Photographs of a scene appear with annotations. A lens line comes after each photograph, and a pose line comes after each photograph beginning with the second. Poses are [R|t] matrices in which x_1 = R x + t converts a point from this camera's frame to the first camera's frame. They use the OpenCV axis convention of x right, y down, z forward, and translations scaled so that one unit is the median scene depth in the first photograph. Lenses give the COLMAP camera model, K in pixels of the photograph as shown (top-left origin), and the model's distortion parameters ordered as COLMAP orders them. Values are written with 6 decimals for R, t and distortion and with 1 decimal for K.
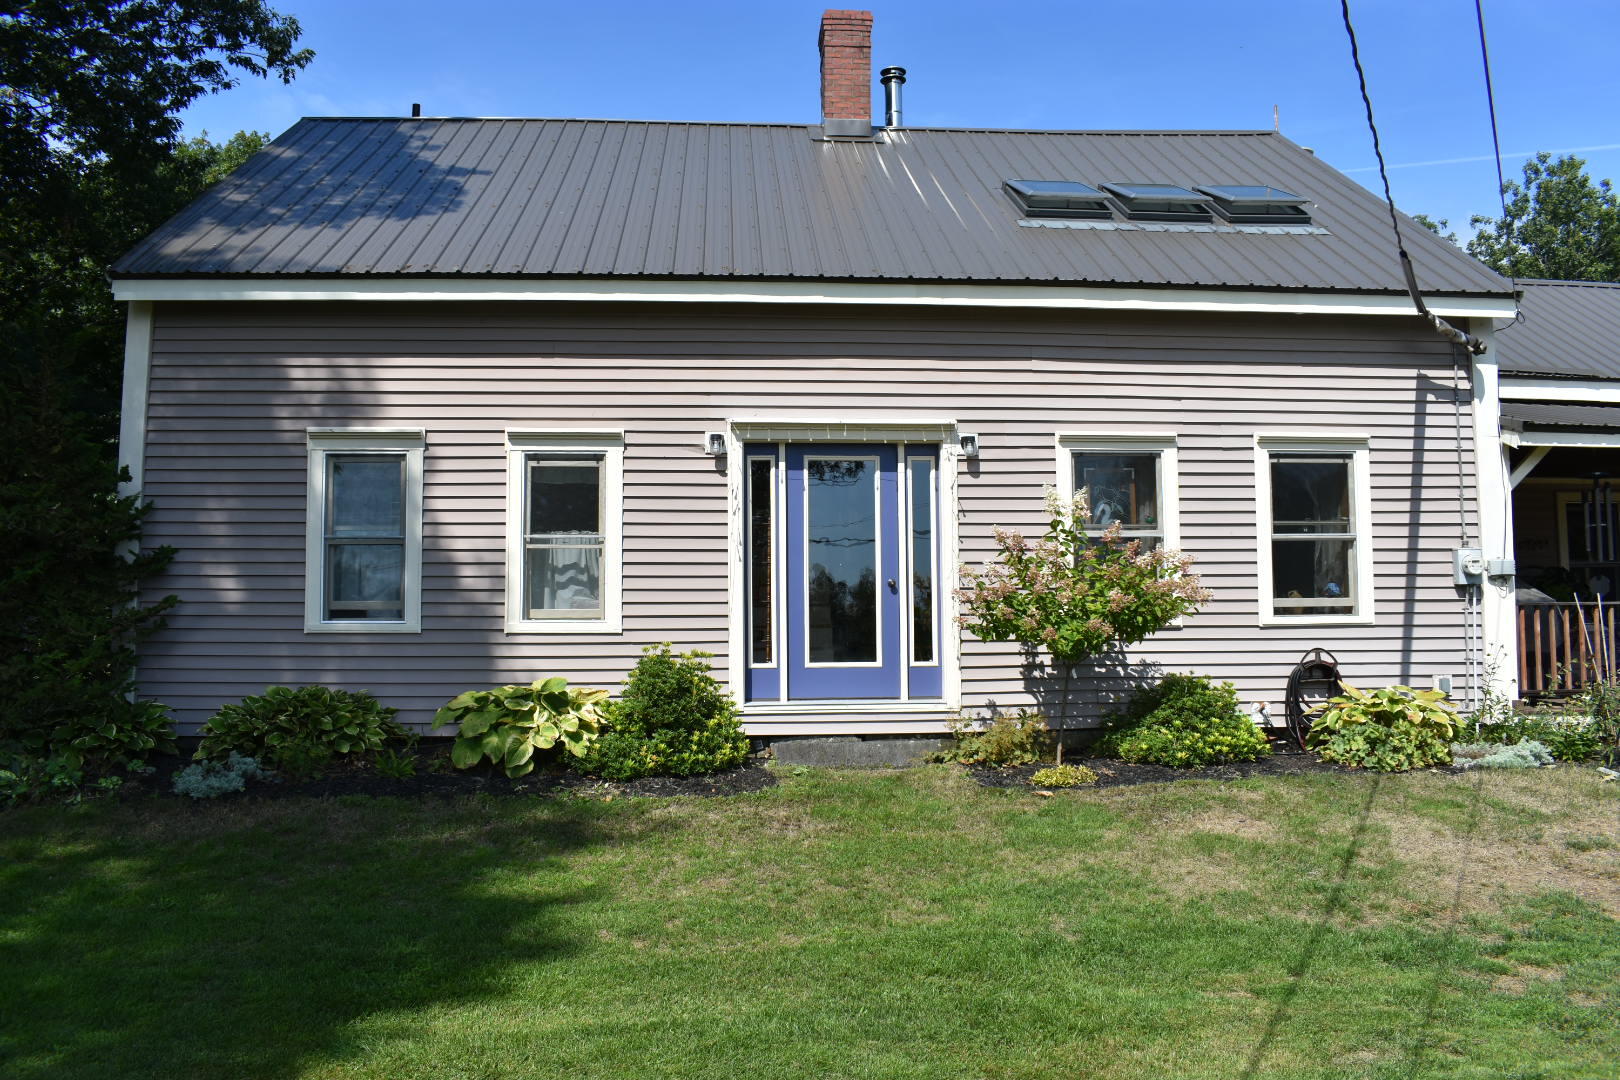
lens RADIAL K [[1271.7, 0, 810.0], [0, 1271.7, 540.0], [0, 0, 1]] dist [-0.089285, 0.006402]
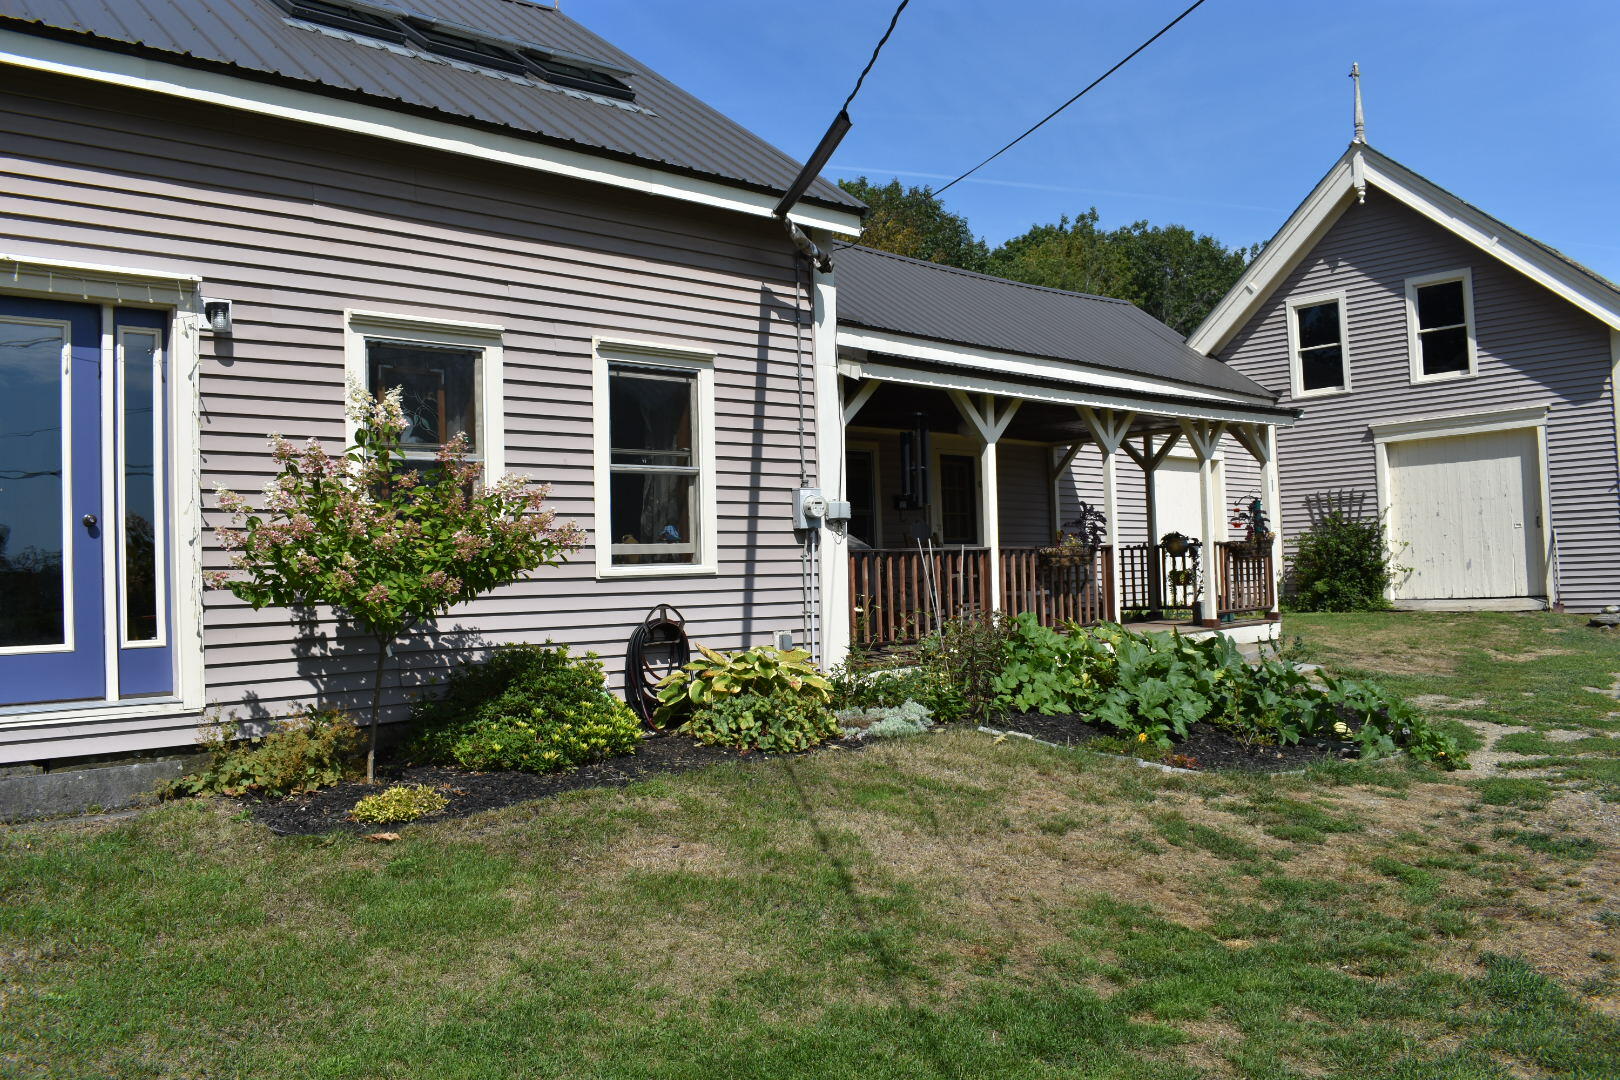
lens RADIAL K [[1271.7, 0, 810.0], [0, 1271.7, 540.0], [0, 0, 1]] dist [-0.089285, 0.006402]
pose [[0.785271, -0.000455, 0.619152, -0.035998], [-0.022460, 0.999321, 0.029221, 0.017375], [-0.618745, -0.036853, 0.784727, 0.283442]]
